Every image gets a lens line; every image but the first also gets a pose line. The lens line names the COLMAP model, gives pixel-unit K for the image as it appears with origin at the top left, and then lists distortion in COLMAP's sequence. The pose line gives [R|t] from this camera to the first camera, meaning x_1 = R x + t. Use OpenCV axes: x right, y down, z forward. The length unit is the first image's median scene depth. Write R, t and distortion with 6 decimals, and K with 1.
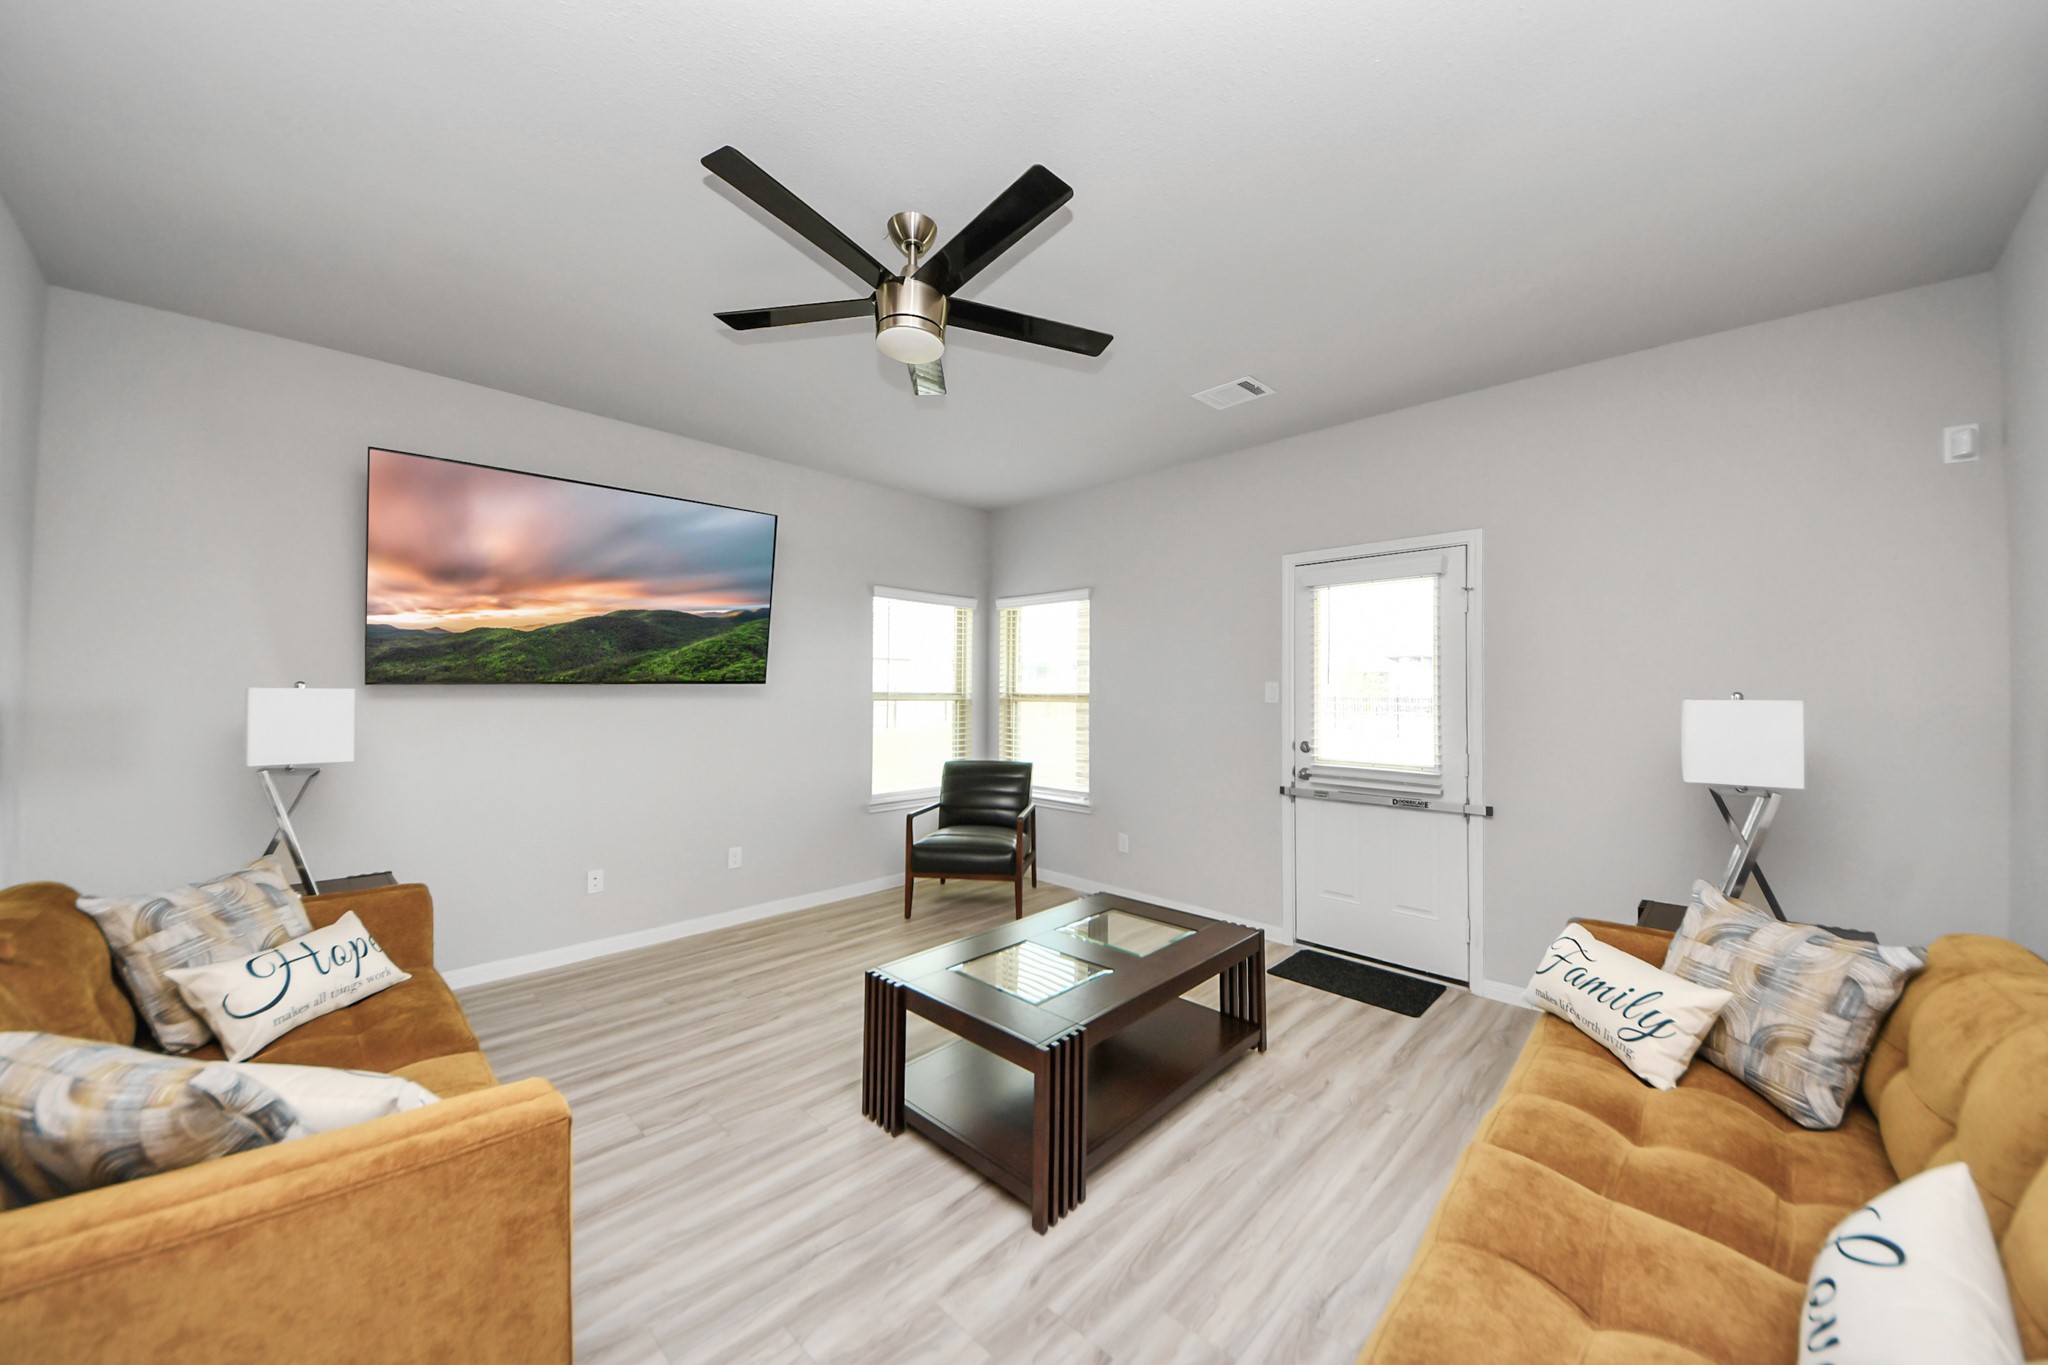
lens RADIAL K [[734.7, 0, 1033.1], [0, 734.7, 682.7], [0, 0, 1]] dist [0.050418, -0.022327]
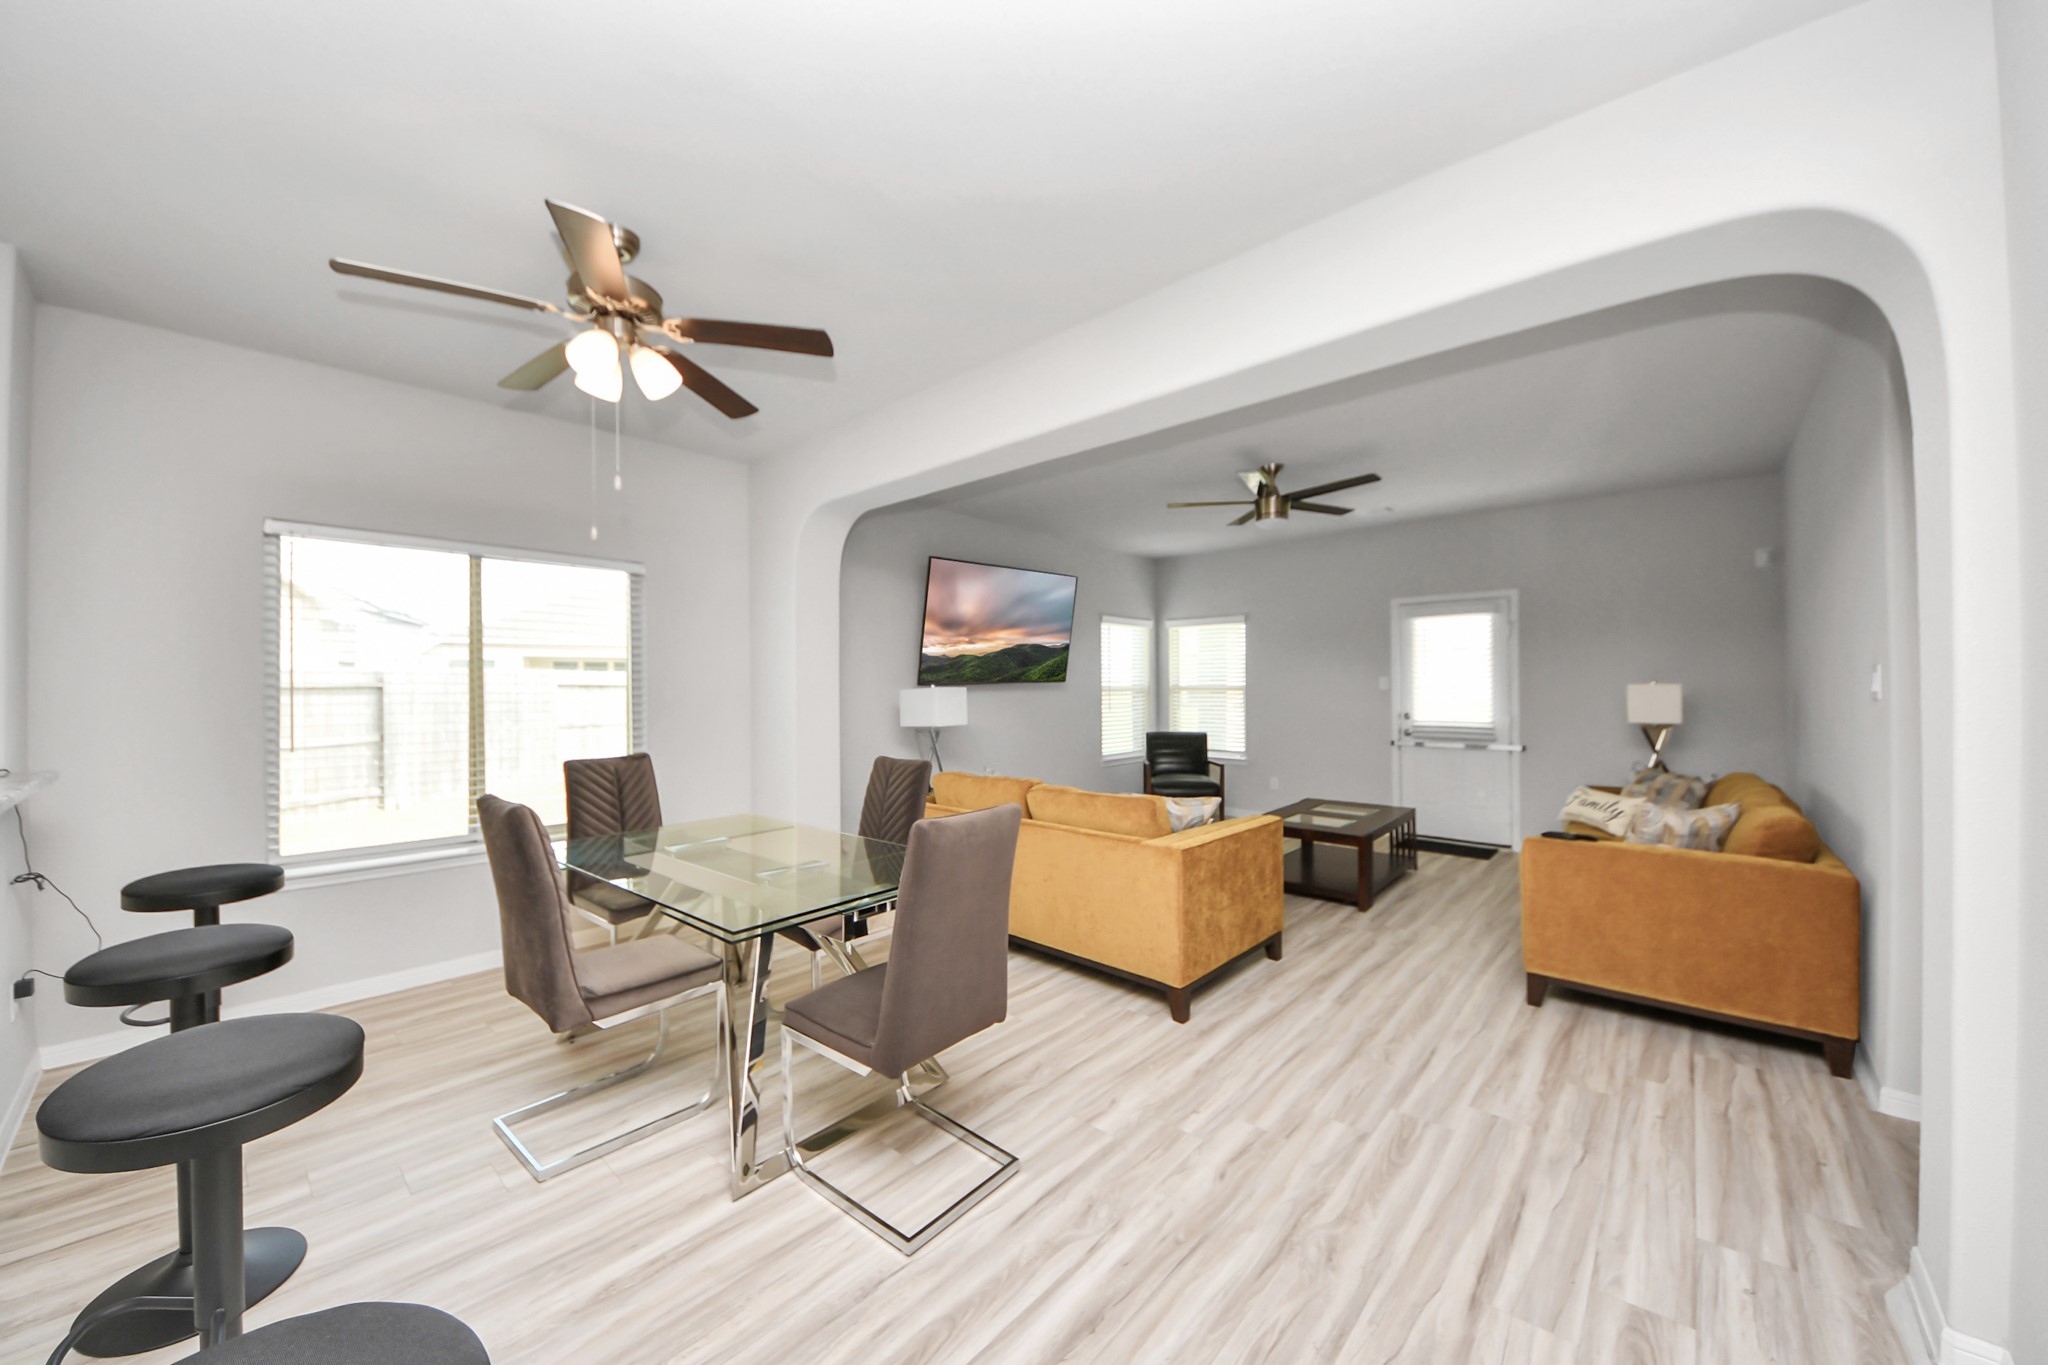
lens RADIAL K [[714.8, 0, 1024.0], [0, 714.8, 682.5], [0, 0, 1]] dist [-0.000398, 0.000059]
pose [[0.999844, -0.016498, 0.006322, -0.570182], [0.016435, 0.999817, 0.009820, -0.019058], [-0.006482, -0.009714, 0.999932, -0.671062]]
